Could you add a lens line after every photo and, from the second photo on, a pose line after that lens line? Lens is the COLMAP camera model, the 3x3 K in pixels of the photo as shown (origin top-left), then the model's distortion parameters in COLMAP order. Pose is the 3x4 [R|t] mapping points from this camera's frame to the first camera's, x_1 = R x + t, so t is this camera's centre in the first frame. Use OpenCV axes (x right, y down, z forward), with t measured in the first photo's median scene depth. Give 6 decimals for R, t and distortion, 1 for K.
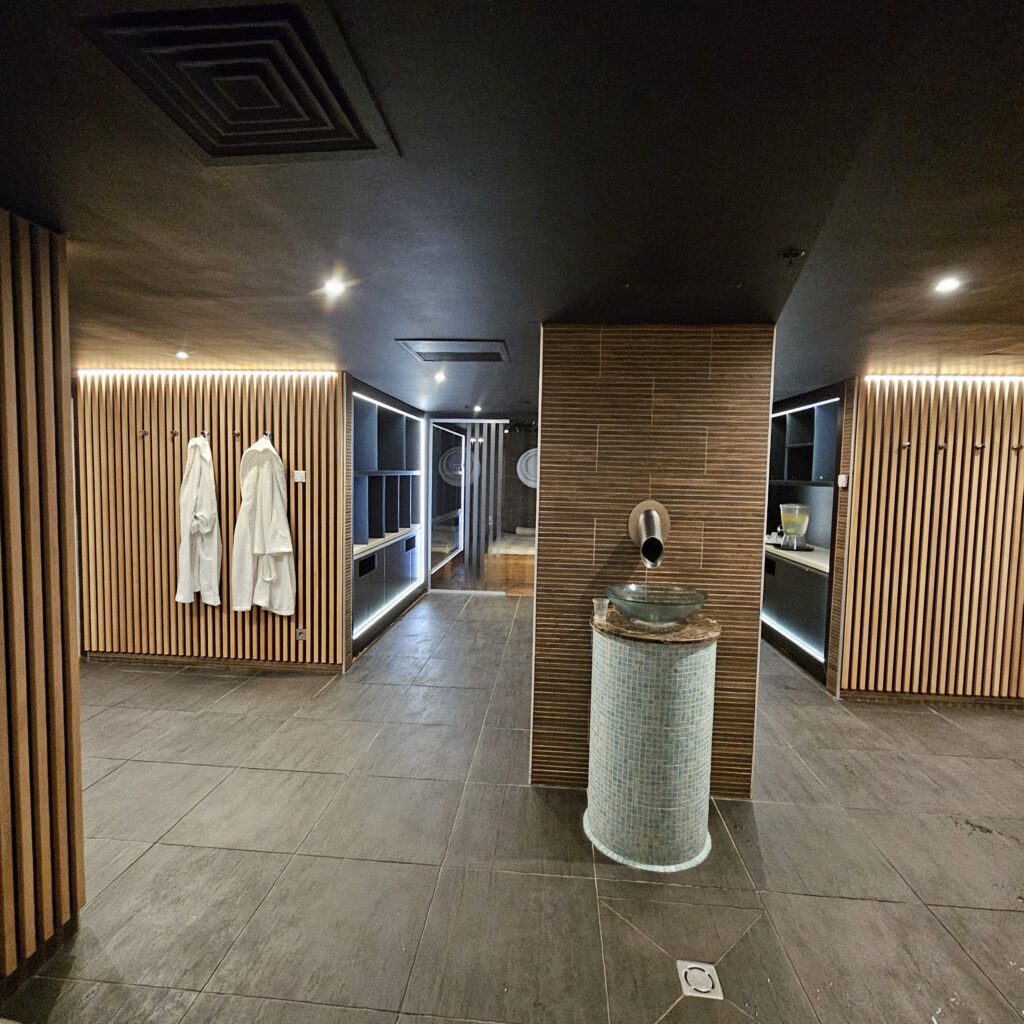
lens RADIAL K [[569.3, 0, 512.0], [0, 569.3, 512.0], [0, 0, 1]] dist [-0.000576, -0.000101]
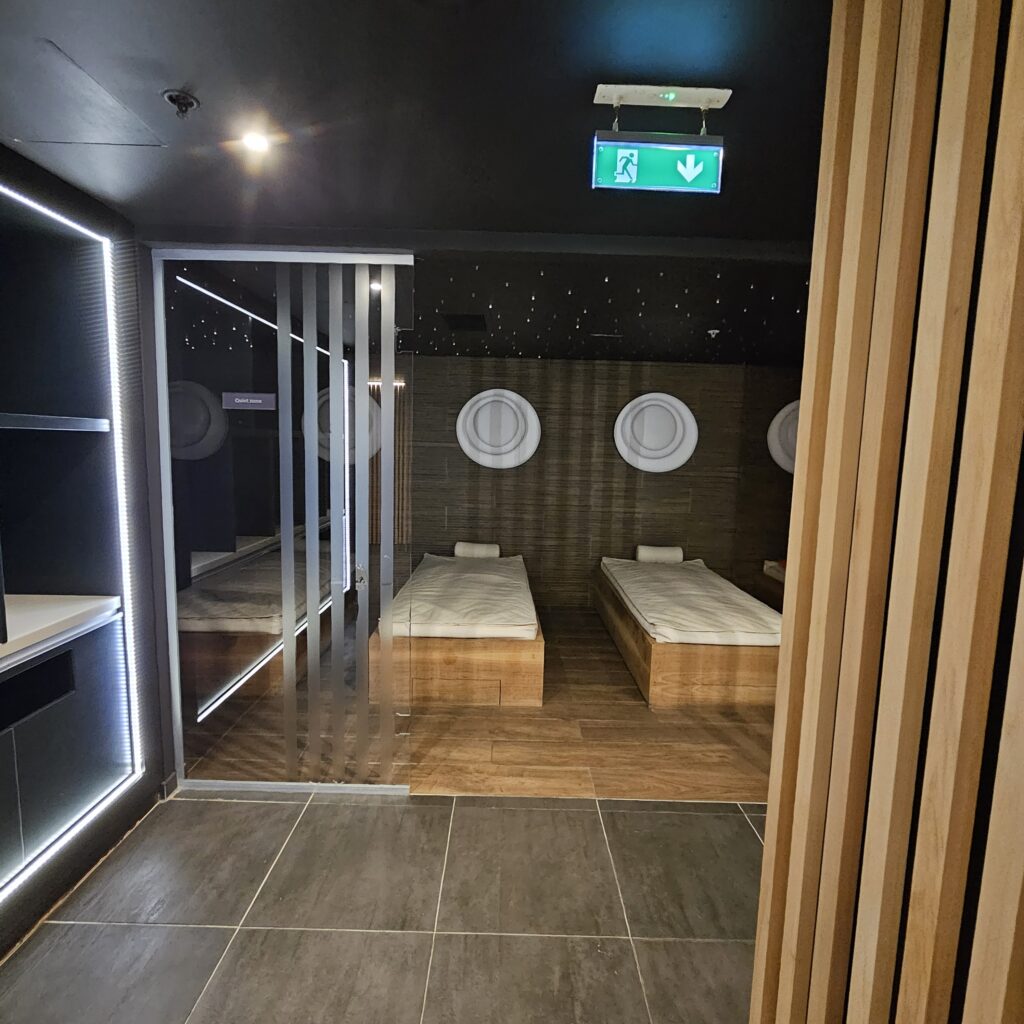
lens RADIAL K [[569.3, 0, 512.0], [0, 569.3, 512.0], [0, 0, 1]] dist [-0.000576, -0.000101]
pose [[0.996558, -0.004447, 0.082783, 0.019017], [0.000193, 0.998682, 0.051326, -0.034330], [-0.082902, -0.051133, 0.995245, 0.600925]]
